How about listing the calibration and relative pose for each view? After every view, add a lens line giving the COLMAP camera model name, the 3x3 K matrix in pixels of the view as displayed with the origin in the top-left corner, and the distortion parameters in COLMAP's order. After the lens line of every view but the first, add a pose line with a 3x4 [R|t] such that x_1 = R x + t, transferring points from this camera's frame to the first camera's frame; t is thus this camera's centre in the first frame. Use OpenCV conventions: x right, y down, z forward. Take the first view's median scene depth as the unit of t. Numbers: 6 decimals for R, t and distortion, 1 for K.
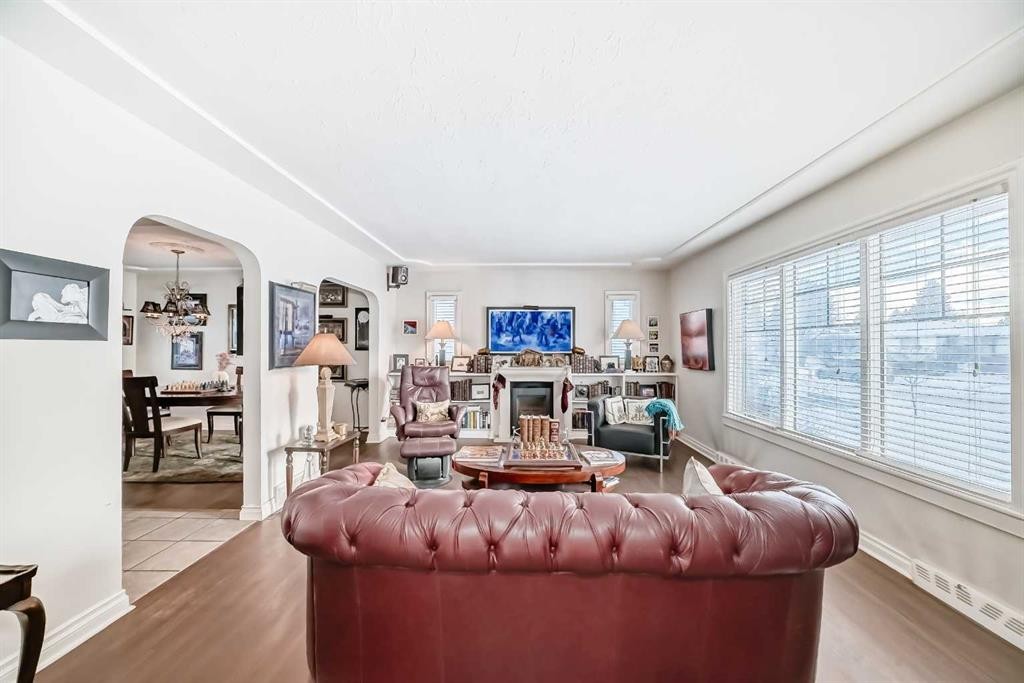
lens RADIAL K [[358.6, 0, 506.1], [0, 358.6, 346.6], [0, 0, 1]] dist [-0.013686, 0.000266]
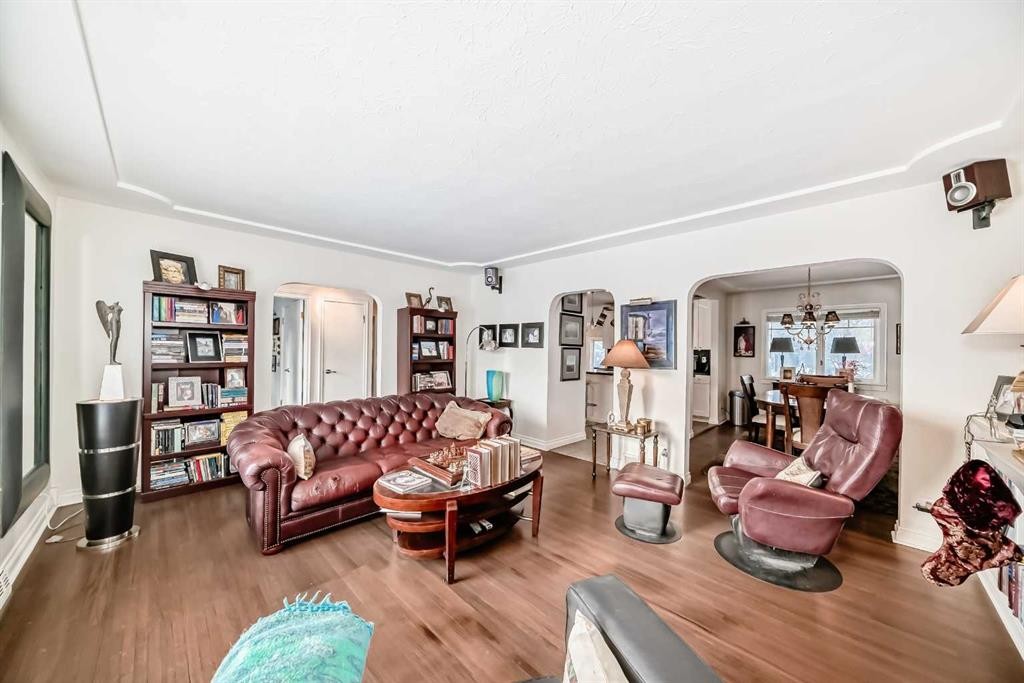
lens RADIAL K [[362.2, 0, 516.0], [0, 362.2, 349.2], [0, 0, 1]] dist [-0.013656, 0.000127]
pose [[-0.663076, -0.014426, -0.748413, 0.369511], [-0.013789, 0.999880, -0.007056, 0.004602], [0.748425, 0.005641, -0.663196, 0.861754]]
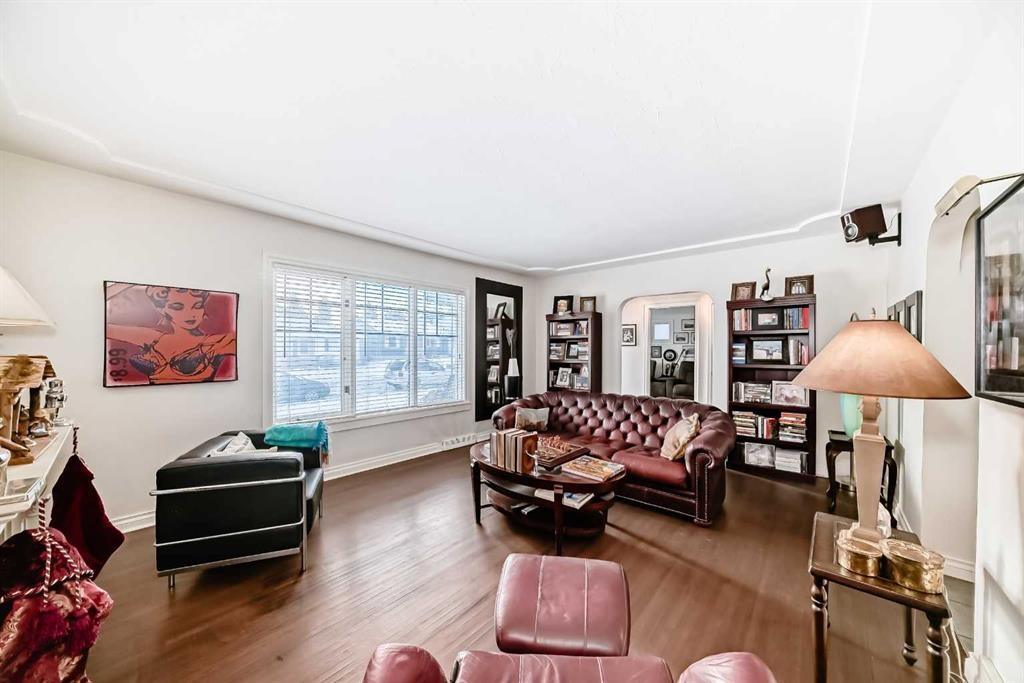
lens RADIAL K [[362.2, 0, 516.0], [0, 362.2, 349.2], [0, 0, 1]] dist [-0.013656, 0.000127]
pose [[-0.789976, -0.007516, 0.613091, -0.238970], [-0.006601, 0.999971, 0.003754, -0.001276], [-0.613102, -0.001081, -0.790003, 0.938801]]
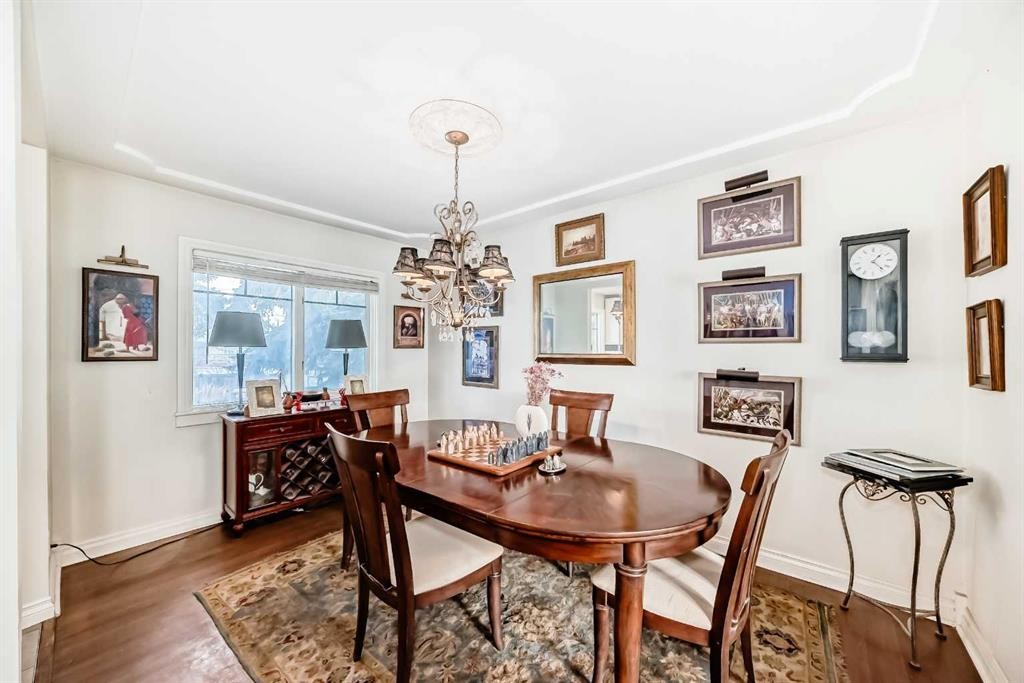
lens RADIAL K [[362.2, 0, 516.0], [0, 362.2, 349.2], [0, 0, 1]] dist [-0.013656, 0.000127]
pose [[0.797856, -0.002240, -0.602843, -0.486510], [0.001789, 0.999997, -0.001347, -0.001457], [0.602845, -0.000004, 0.797858, 0.558578]]
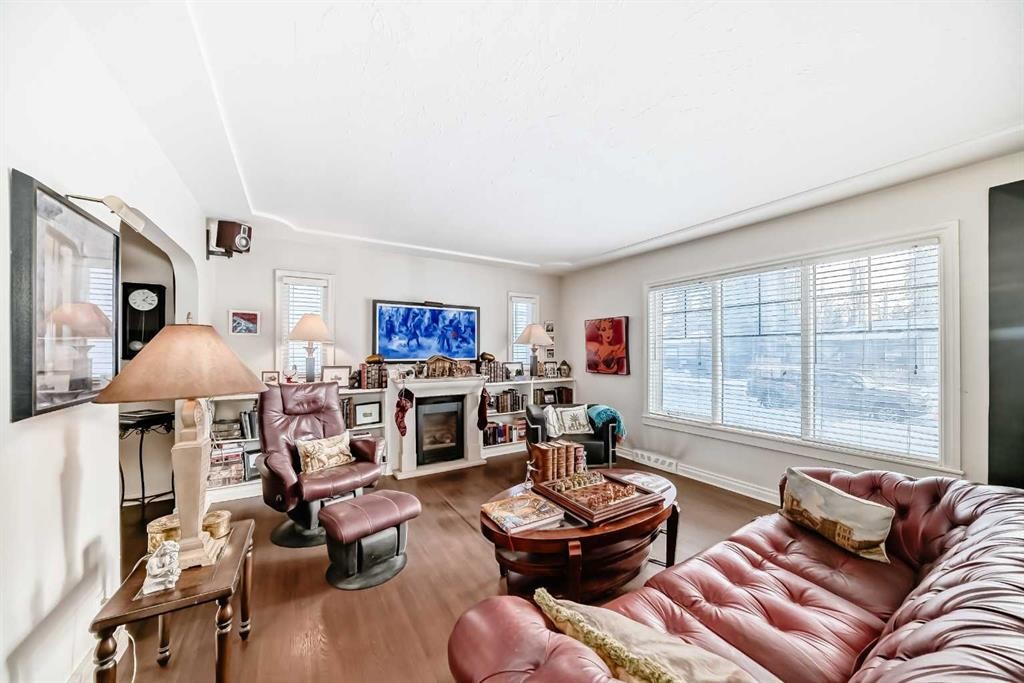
lens RADIAL K [[362.2, 0, 516.0], [0, 362.2, 349.2], [0, 0, 1]] dist [-0.013656, 0.000127]
pose [[0.832202, 0.002662, 0.554466, -0.232661], [0.001071, 0.999979, -0.006408, -0.001915], [-0.554472, 0.005926, 0.832182, 0.219563]]
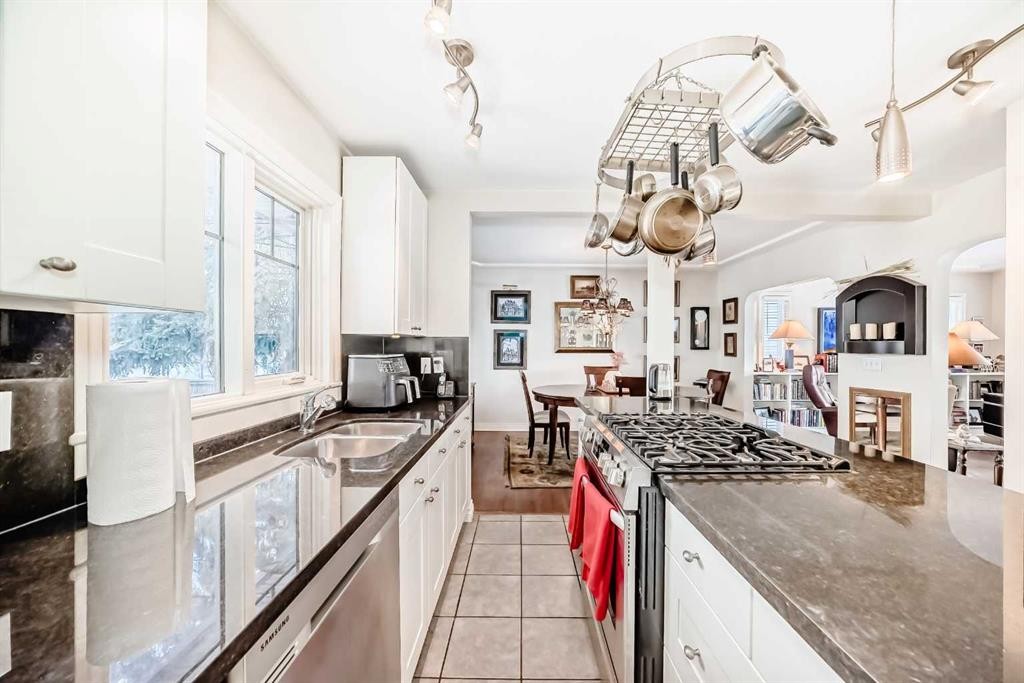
lens RADIAL K [[358.6, 0, 506.1], [0, 358.6, 346.6], [0, 0, 1]] dist [-0.013686, 0.000266]
pose [[0.999615, 0.003632, 0.027523, -1.007515], [-0.003717, 0.999988, 0.003044, 0.000793], [-0.027512, -0.003145, 0.999617, 0.025913]]
